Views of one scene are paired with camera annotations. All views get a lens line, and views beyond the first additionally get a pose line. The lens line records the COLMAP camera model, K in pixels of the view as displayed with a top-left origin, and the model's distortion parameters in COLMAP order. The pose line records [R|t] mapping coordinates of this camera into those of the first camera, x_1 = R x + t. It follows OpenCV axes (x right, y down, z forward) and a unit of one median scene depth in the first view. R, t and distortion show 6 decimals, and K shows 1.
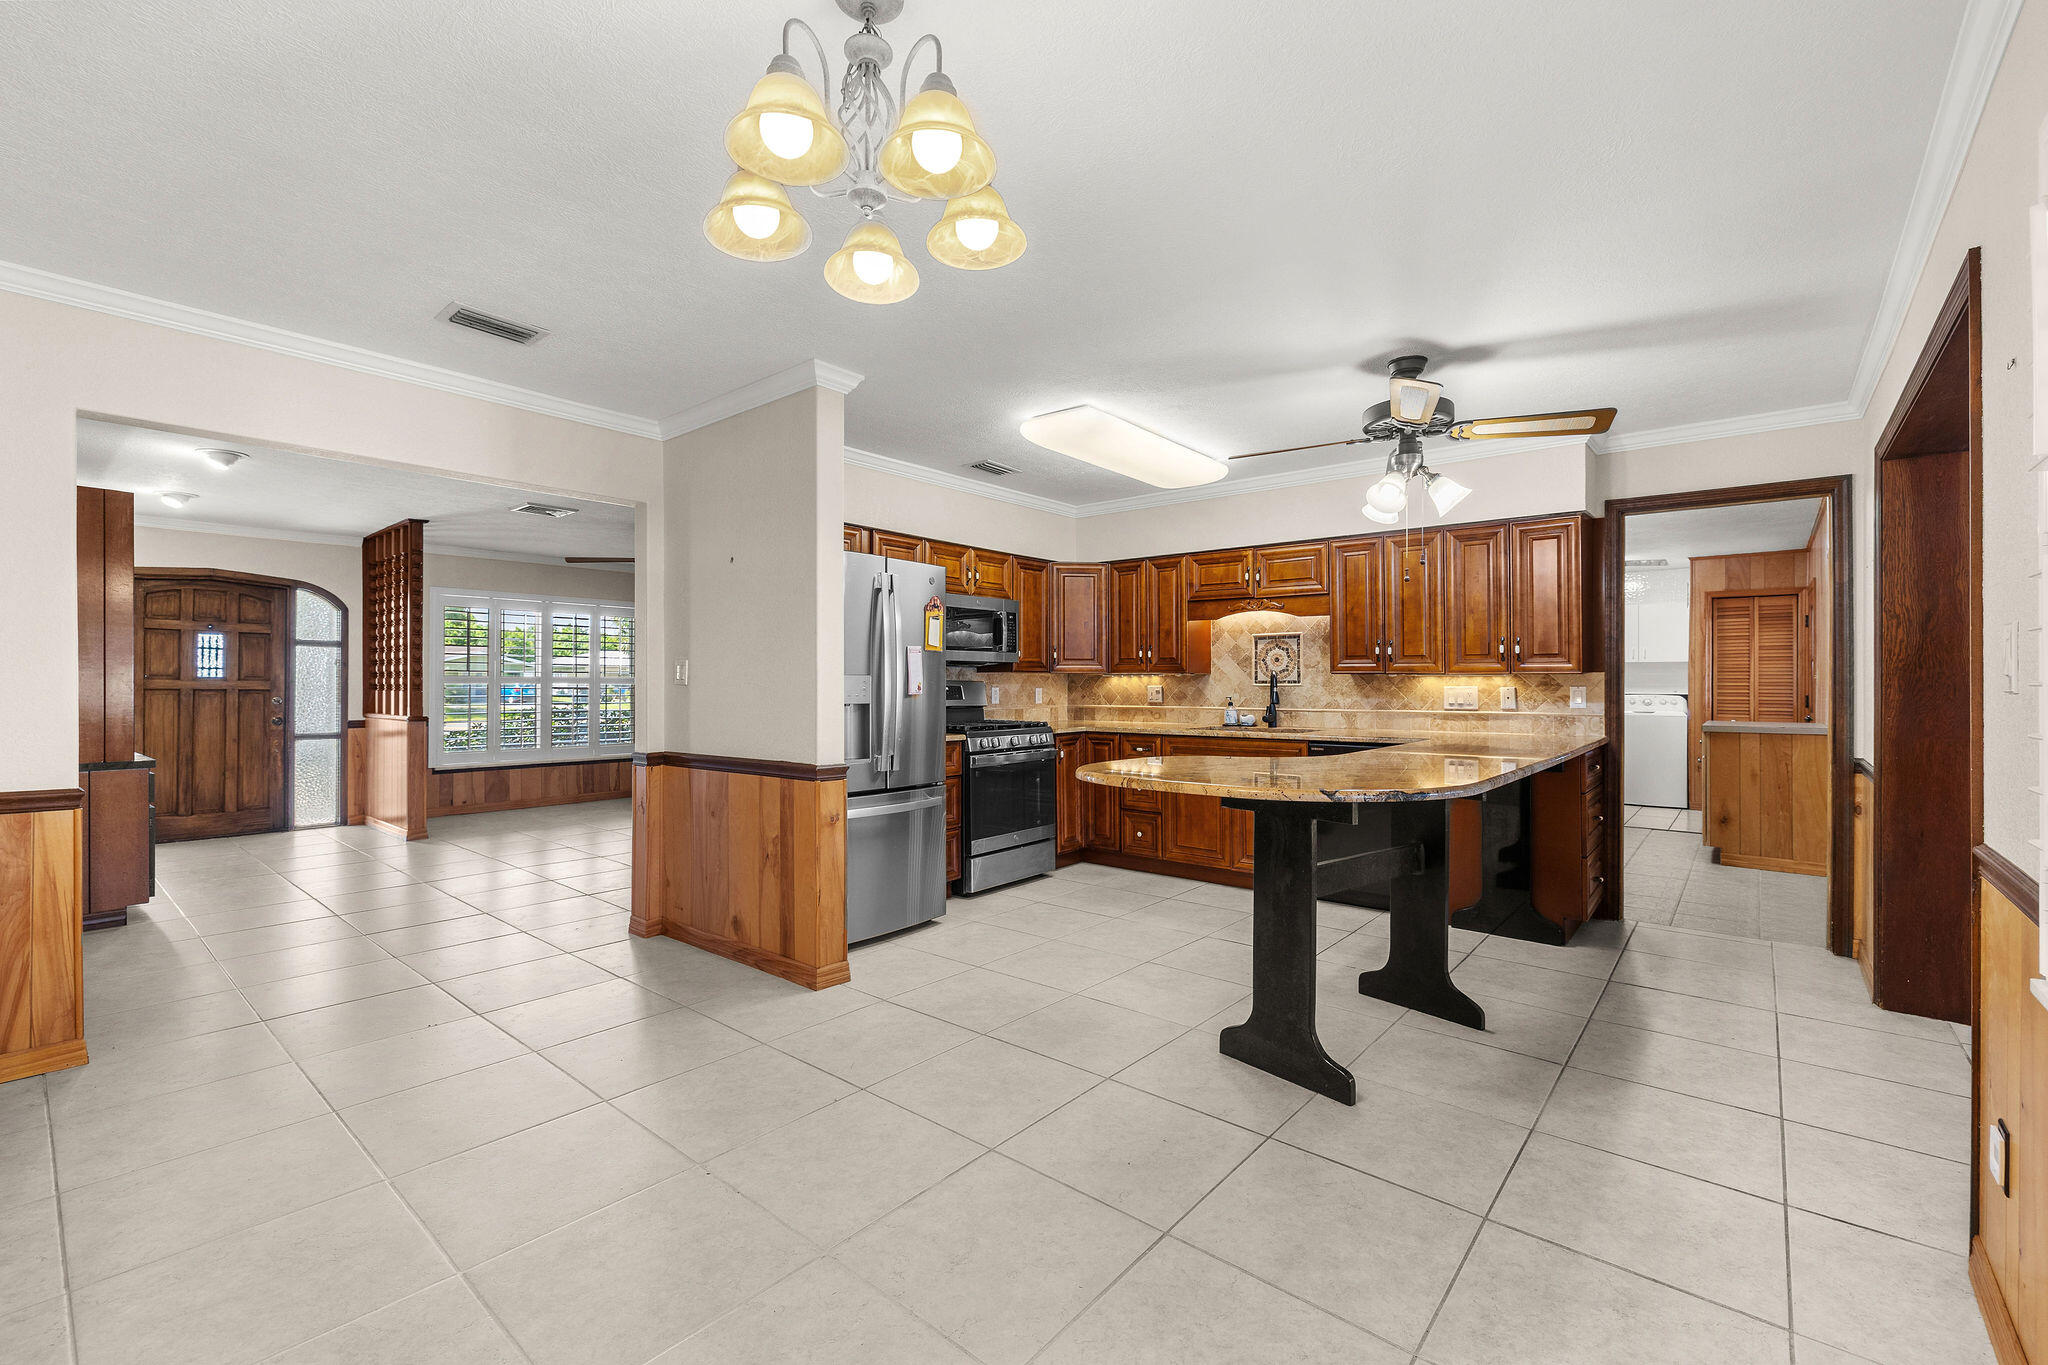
lens RADIAL K [[864.4, 0, 1026.3], [0, 864.4, 678.5], [0, 0, 1]] dist [-0.000184, 0.000509]
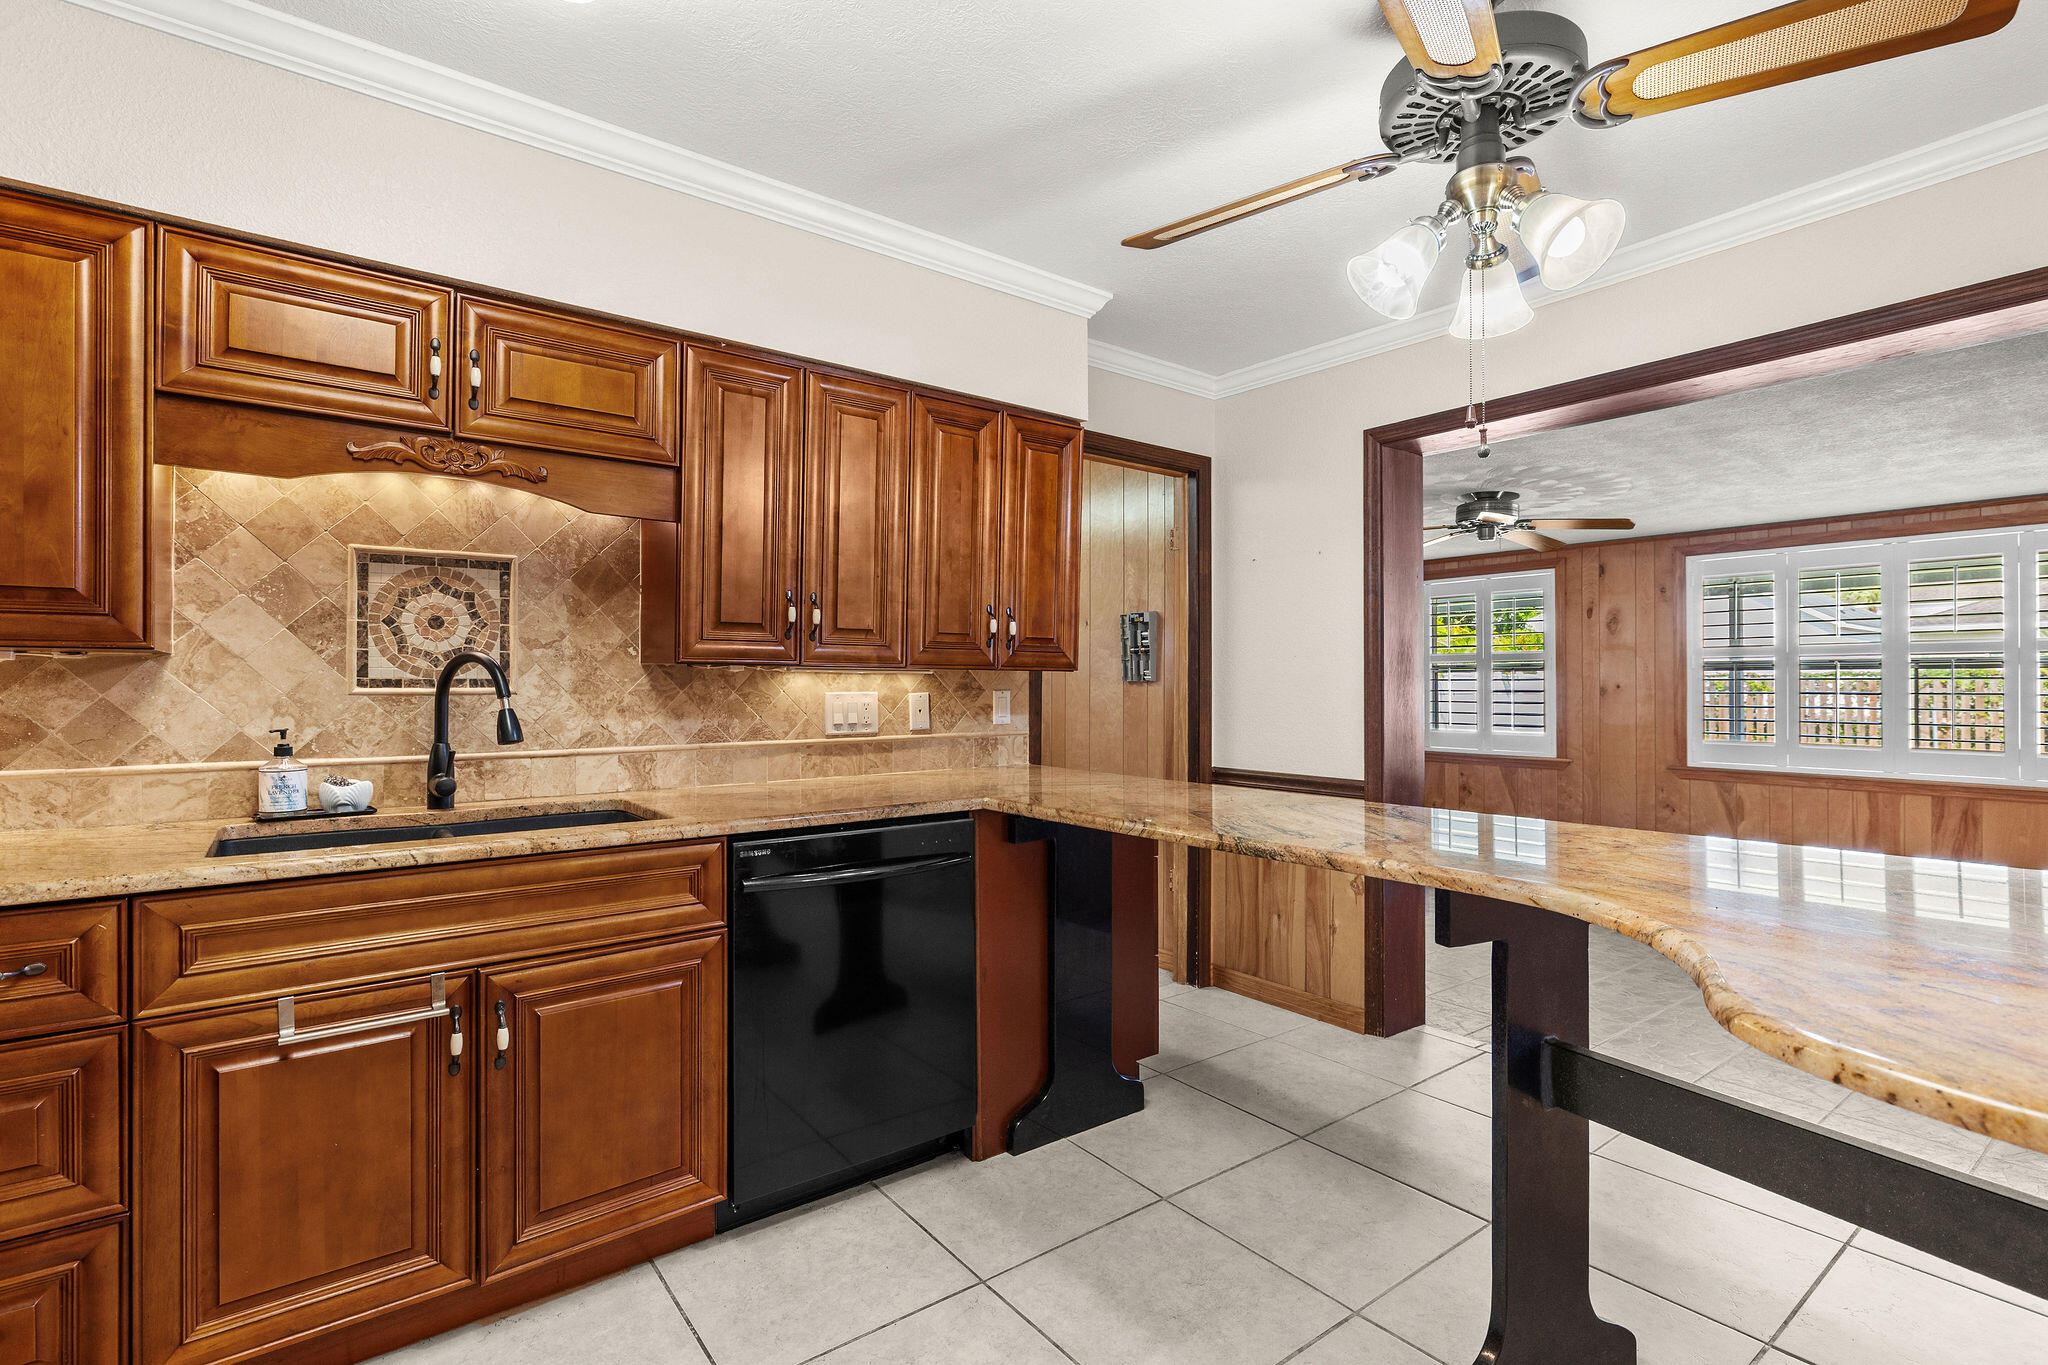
lens RADIAL K [[953.8, 0, 1020.9], [0, 953.8, 680.5], [0, 0, 1]] dist [-0.005726, 0.001293]
pose [[0.218062, 0.005717, 0.975918, -0.058144], [-0.004397, 0.999978, -0.004875, 0.004490], [-0.975925, -0.003228, 0.218082, 0.763332]]
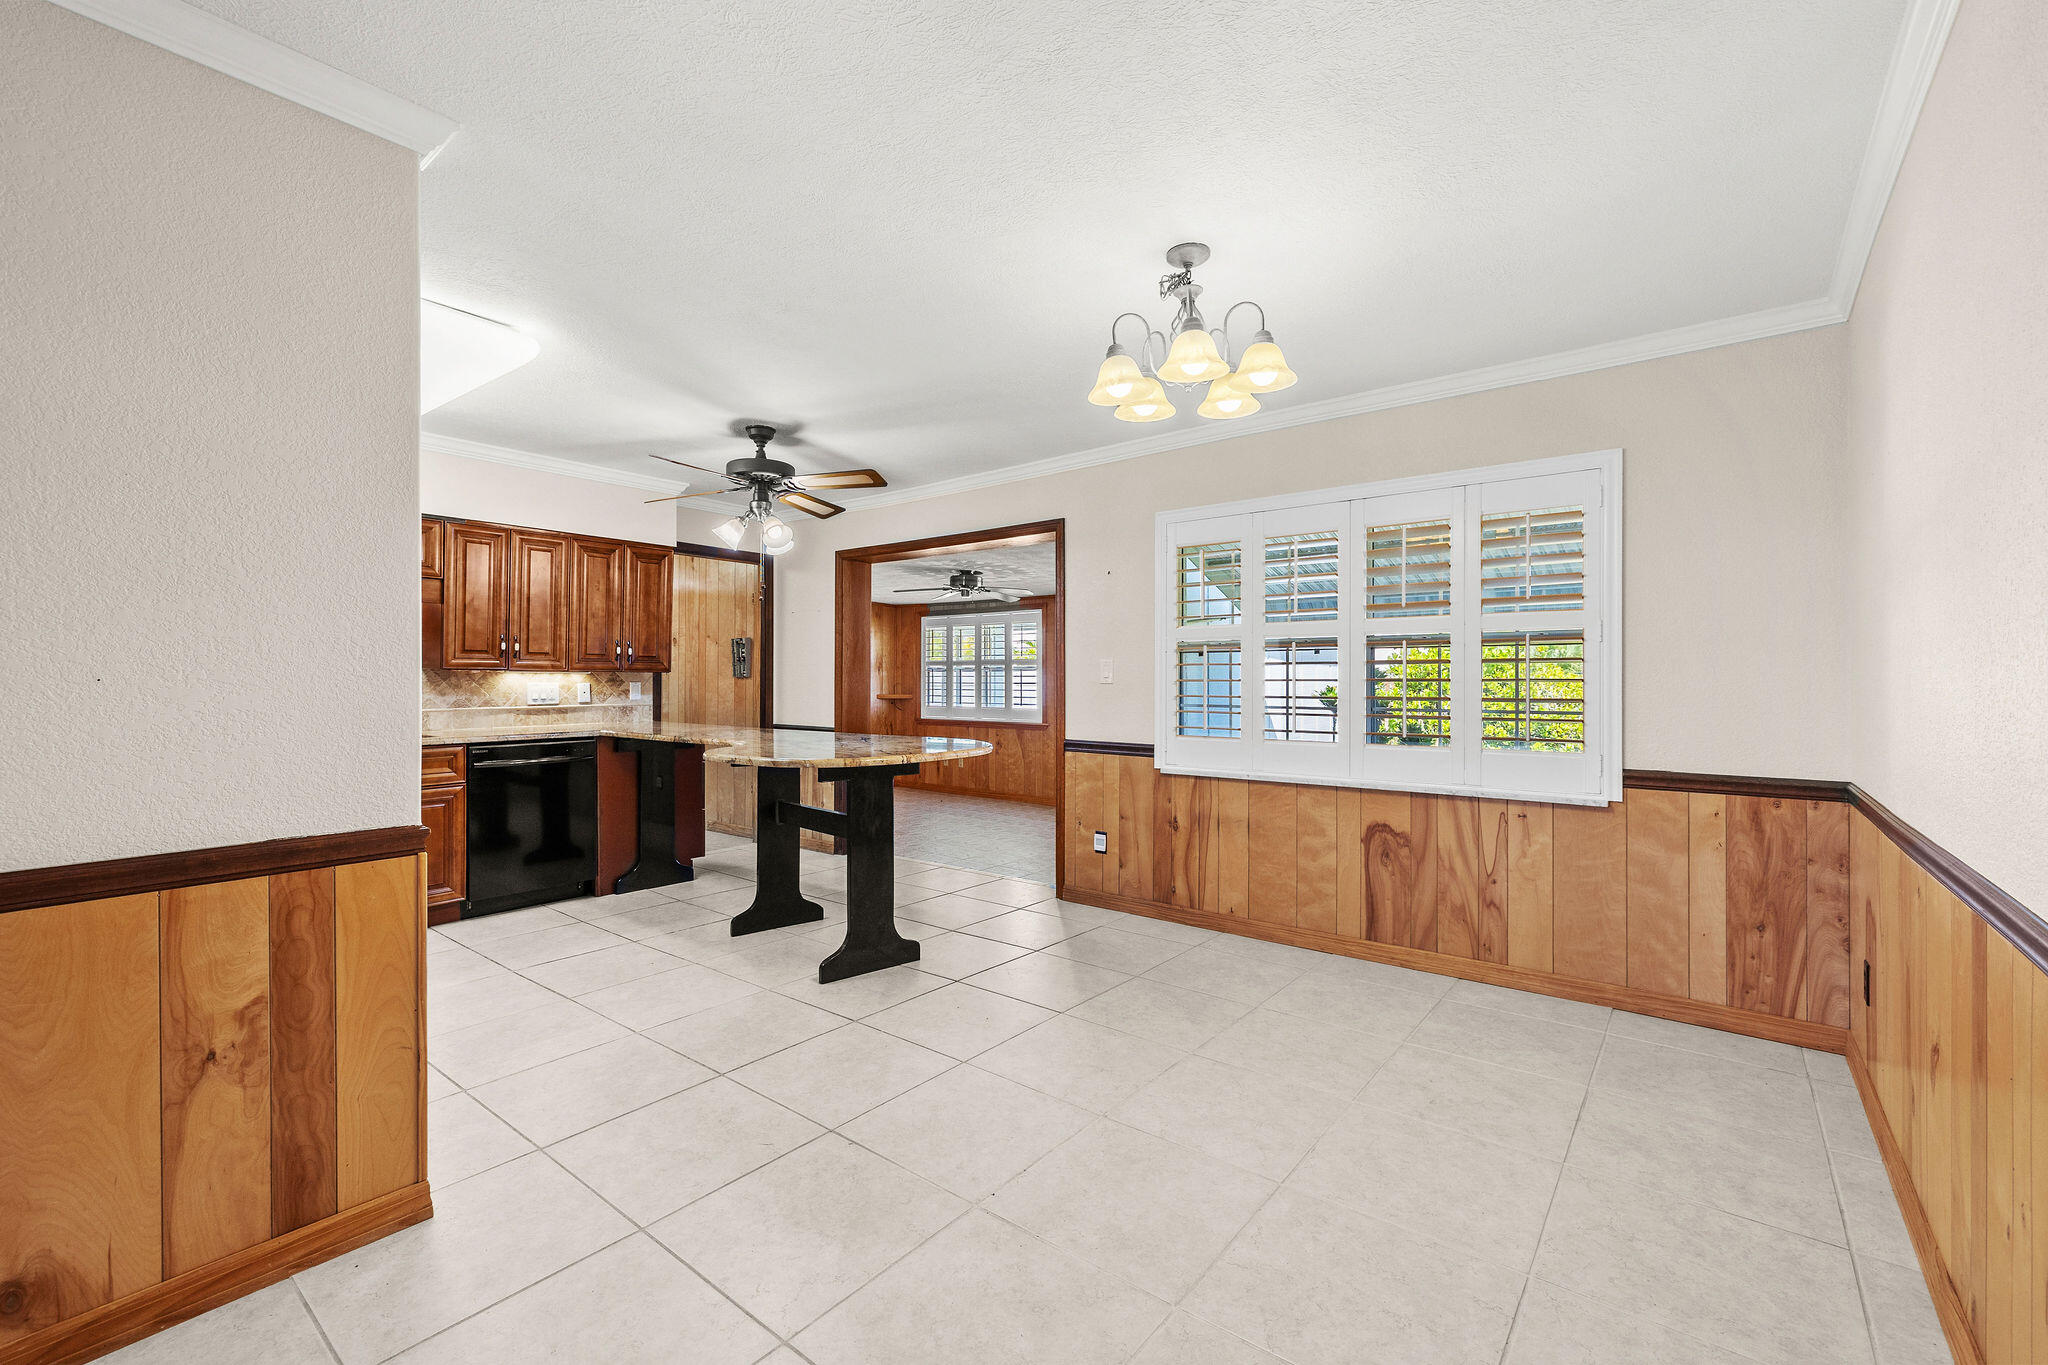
lens RADIAL K [[864.4, 0, 1030.5], [0, 864.4, 676.9], [0, 0, 1]] dist [-0.000184, 0.000509]
pose [[-0.034123, 0.002885, 0.999413, -0.579387], [-0.006423, 0.999975, -0.003106, 0.001703], [-0.999397, -0.006525, -0.034103, 0.435317]]
